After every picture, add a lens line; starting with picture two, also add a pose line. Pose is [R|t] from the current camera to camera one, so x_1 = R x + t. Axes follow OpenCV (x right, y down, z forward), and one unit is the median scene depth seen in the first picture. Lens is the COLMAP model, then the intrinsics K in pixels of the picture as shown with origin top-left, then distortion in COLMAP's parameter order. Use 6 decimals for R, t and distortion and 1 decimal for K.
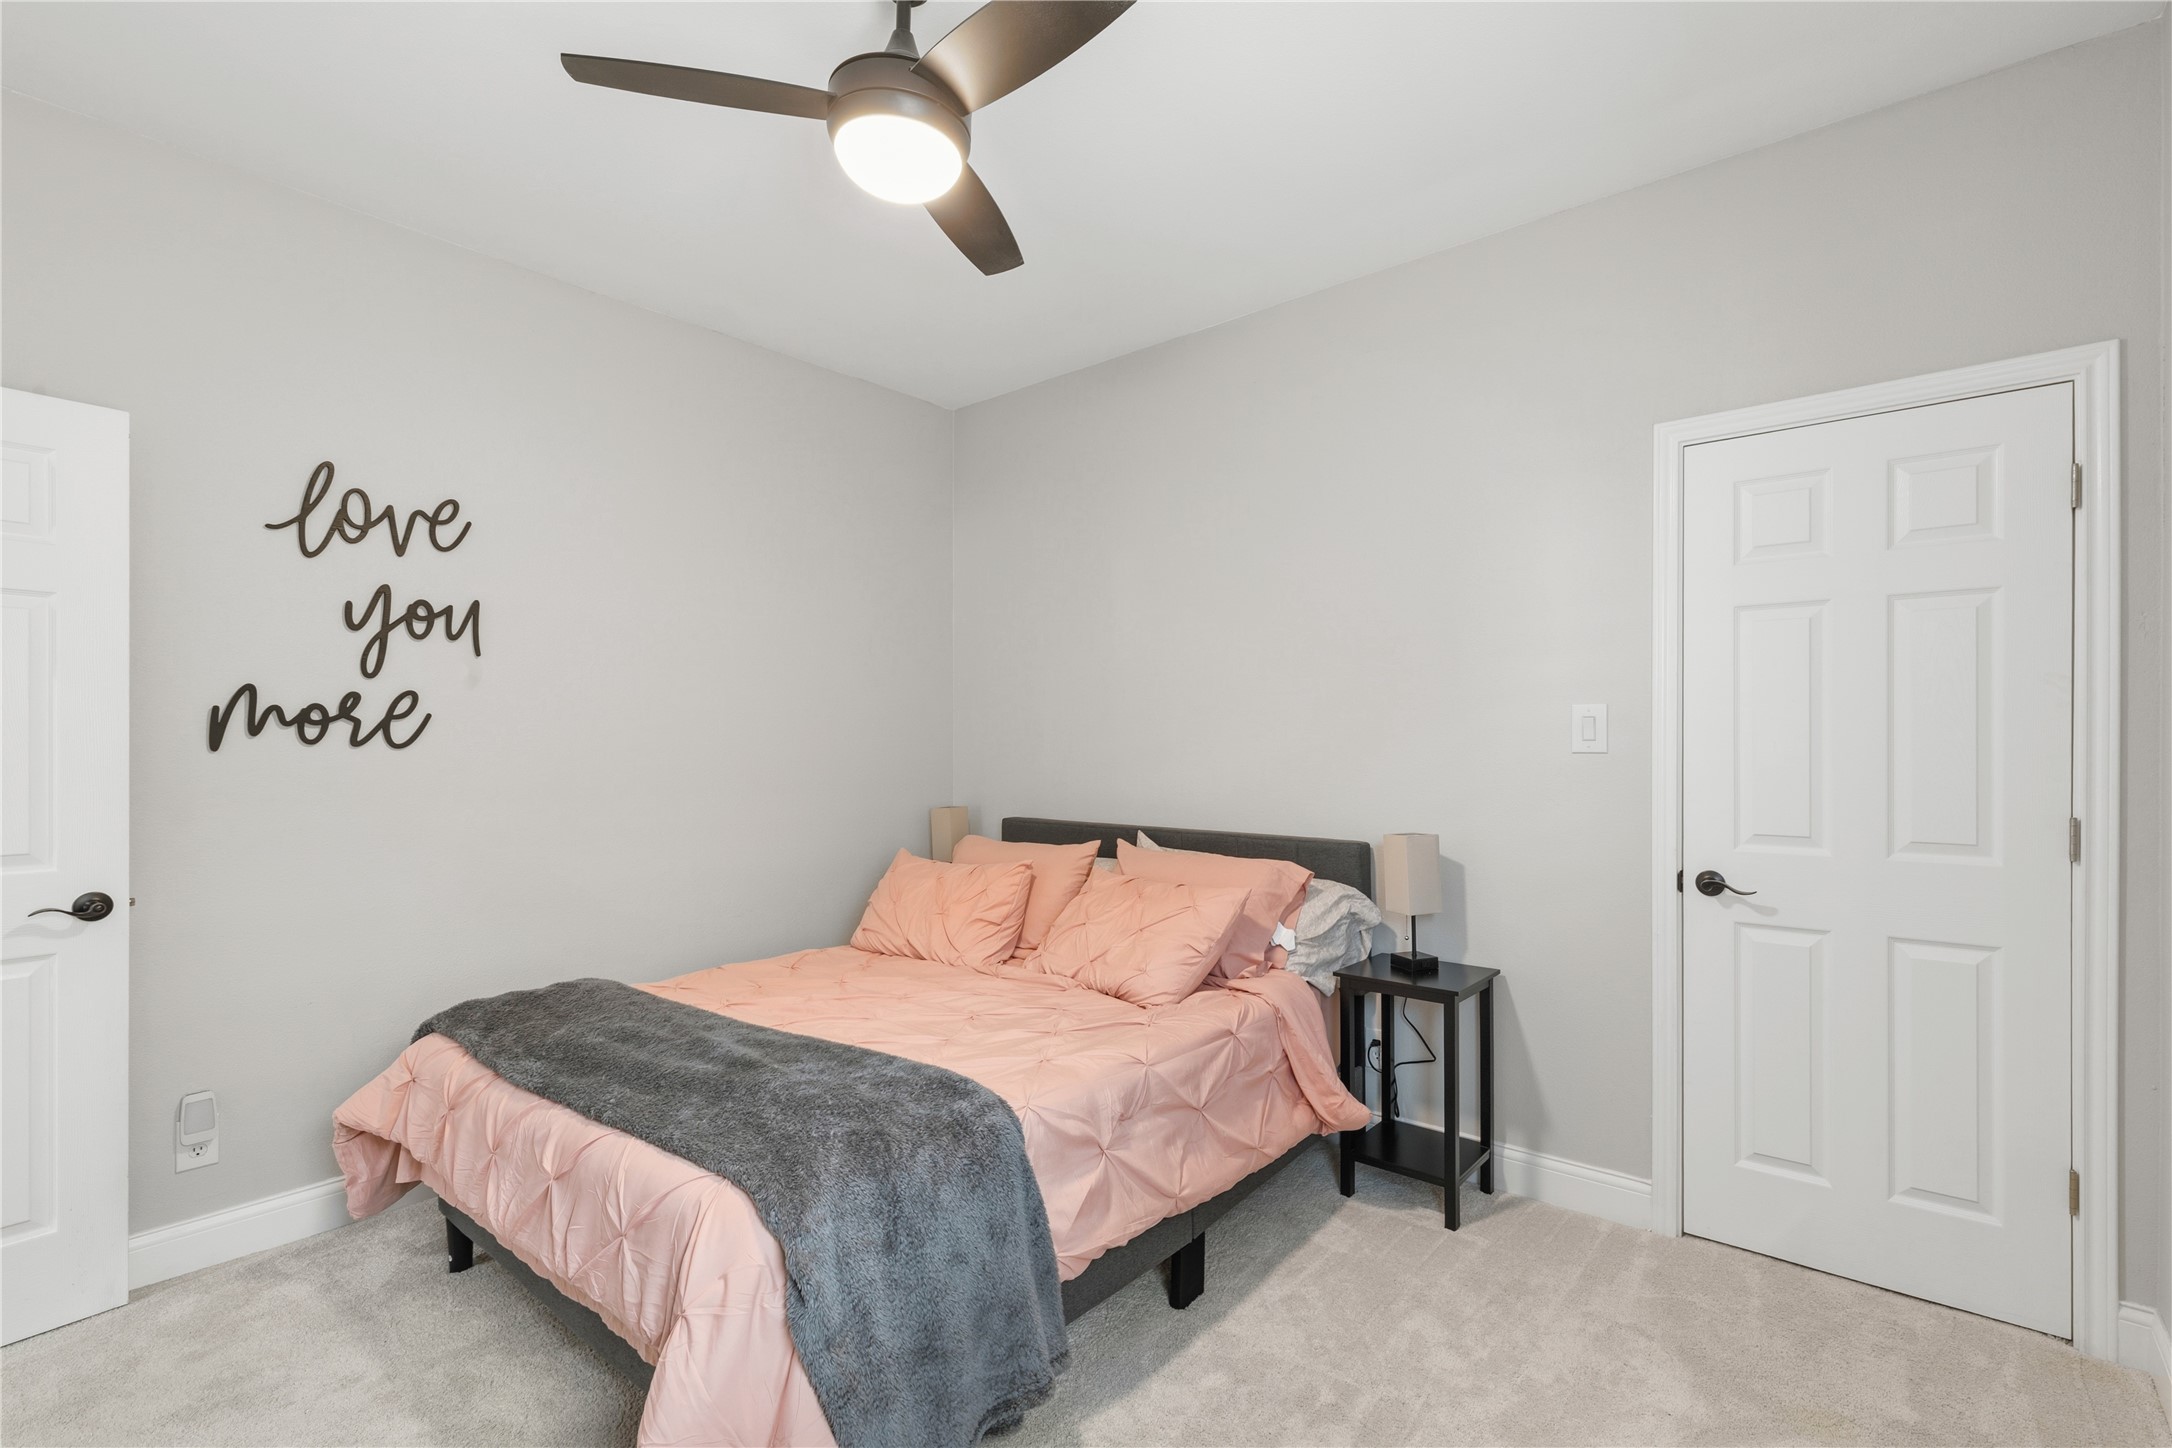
lens RADIAL K [[950.4, 0, 1085.7], [0, 950.4, 747.5], [0, 0, 1]] dist [0.000182, 0.000040]
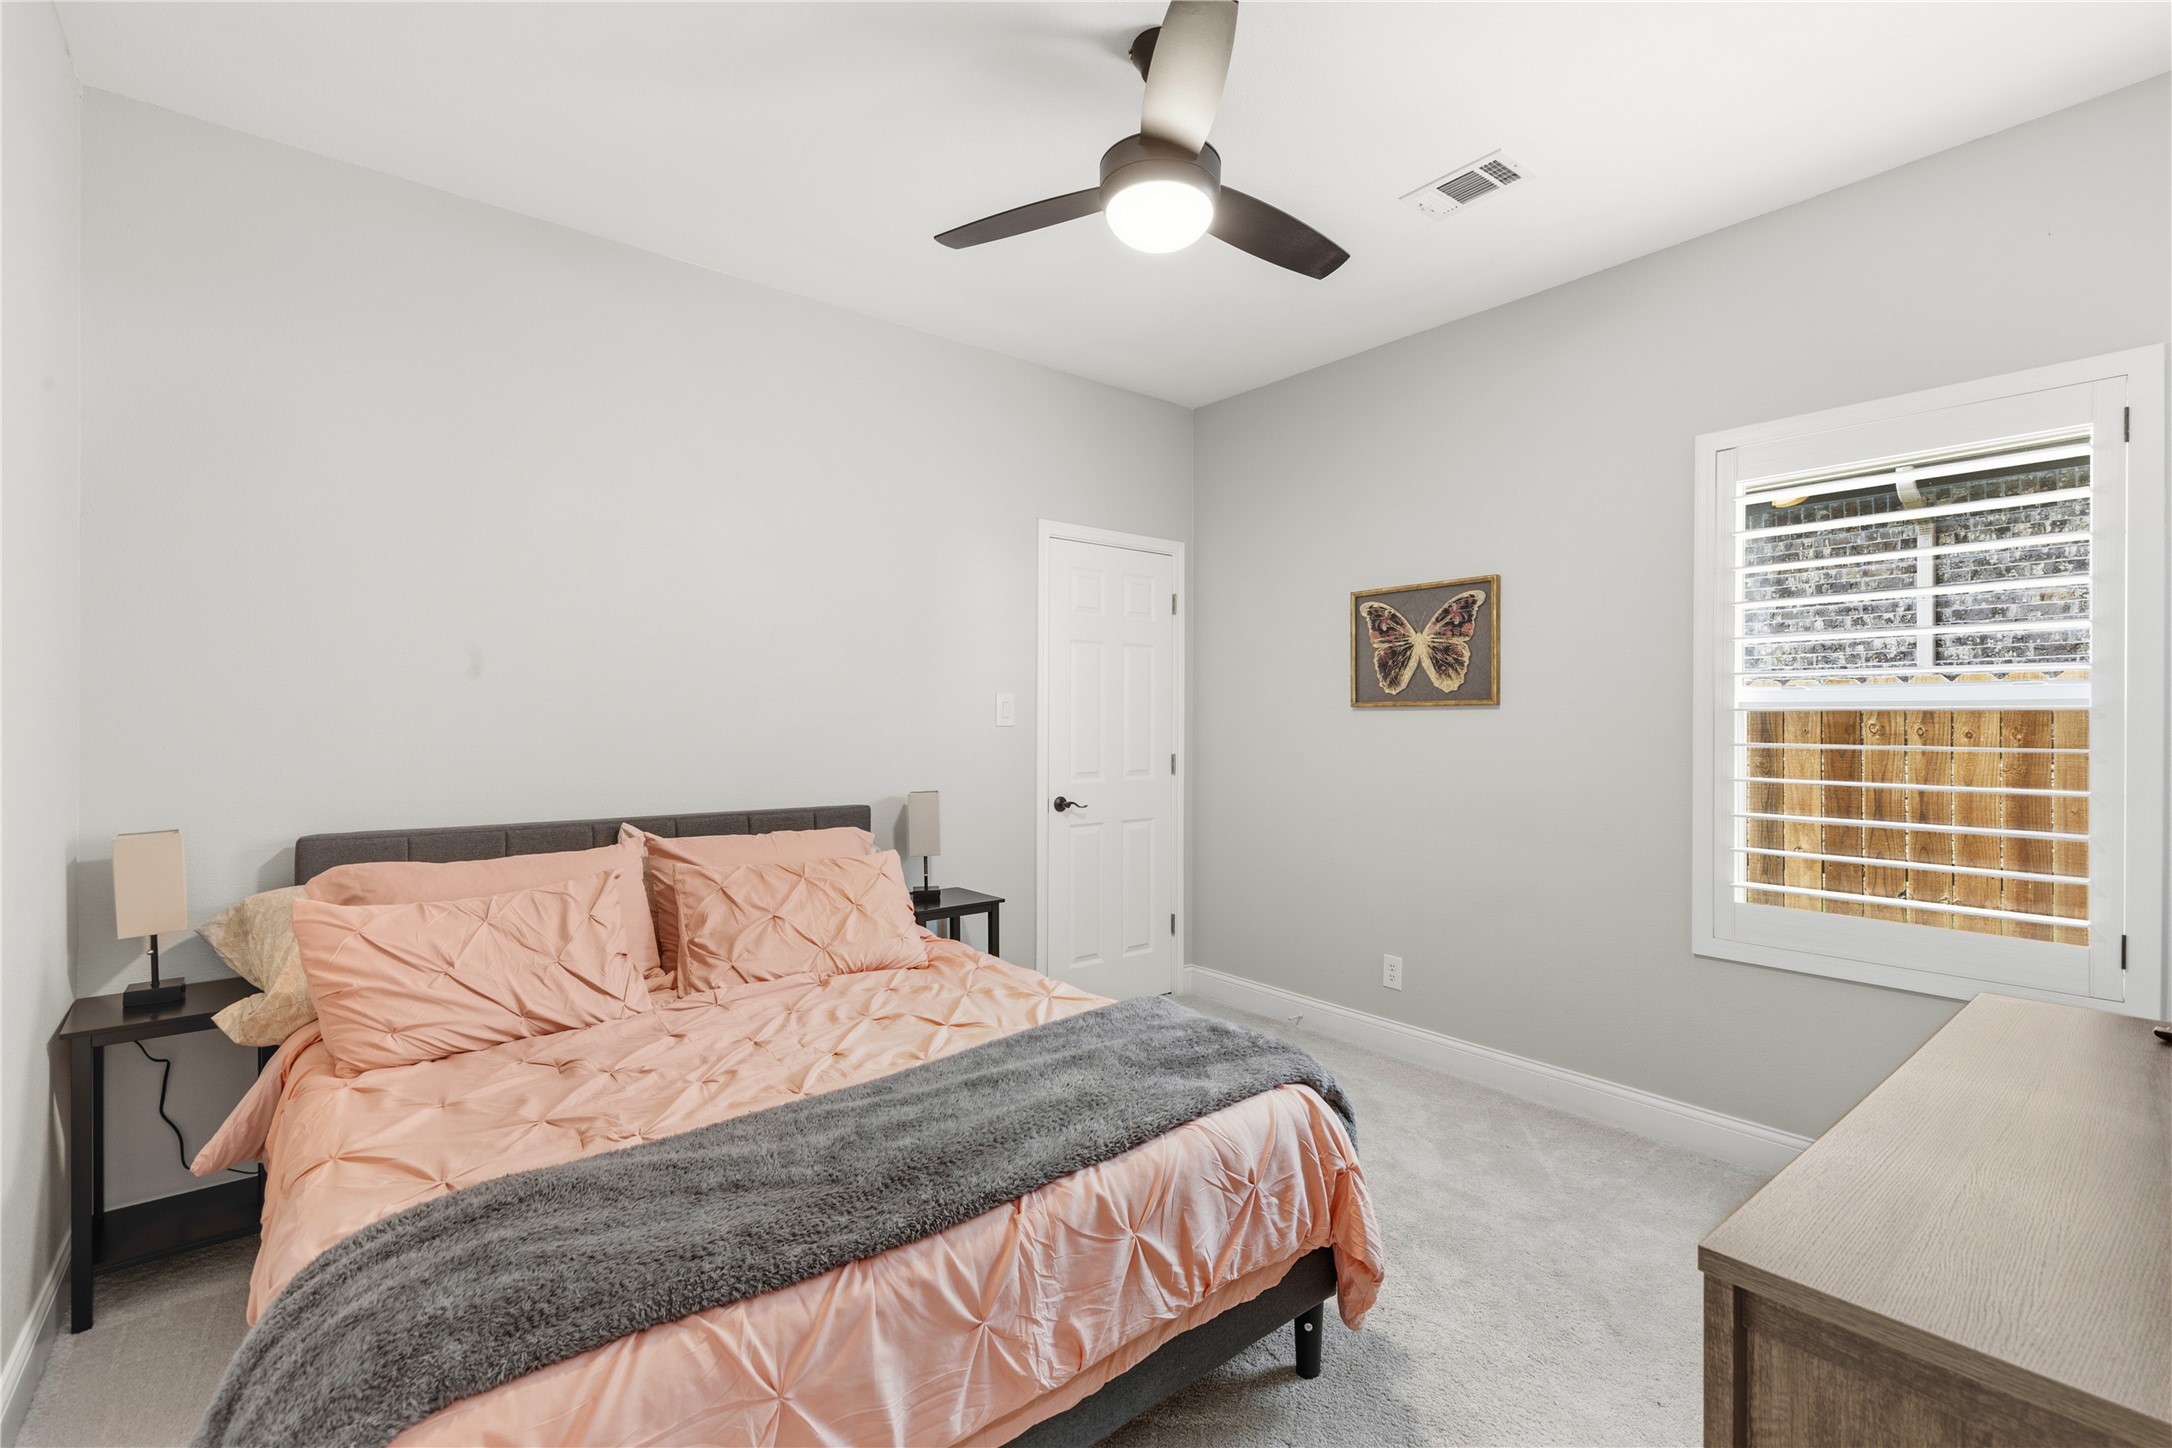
lens RADIAL K [[974.2, 0, 1101.2], [0, 974.2, 716.9], [0, 0, 1]] dist [0.004353, 0.001011]
pose [[0.199167, 0.002081, 0.979963, -0.985848], [-0.002681, 0.999995, -0.001578, -0.007439], [-0.979962, -0.002313, 0.199172, 0.584679]]
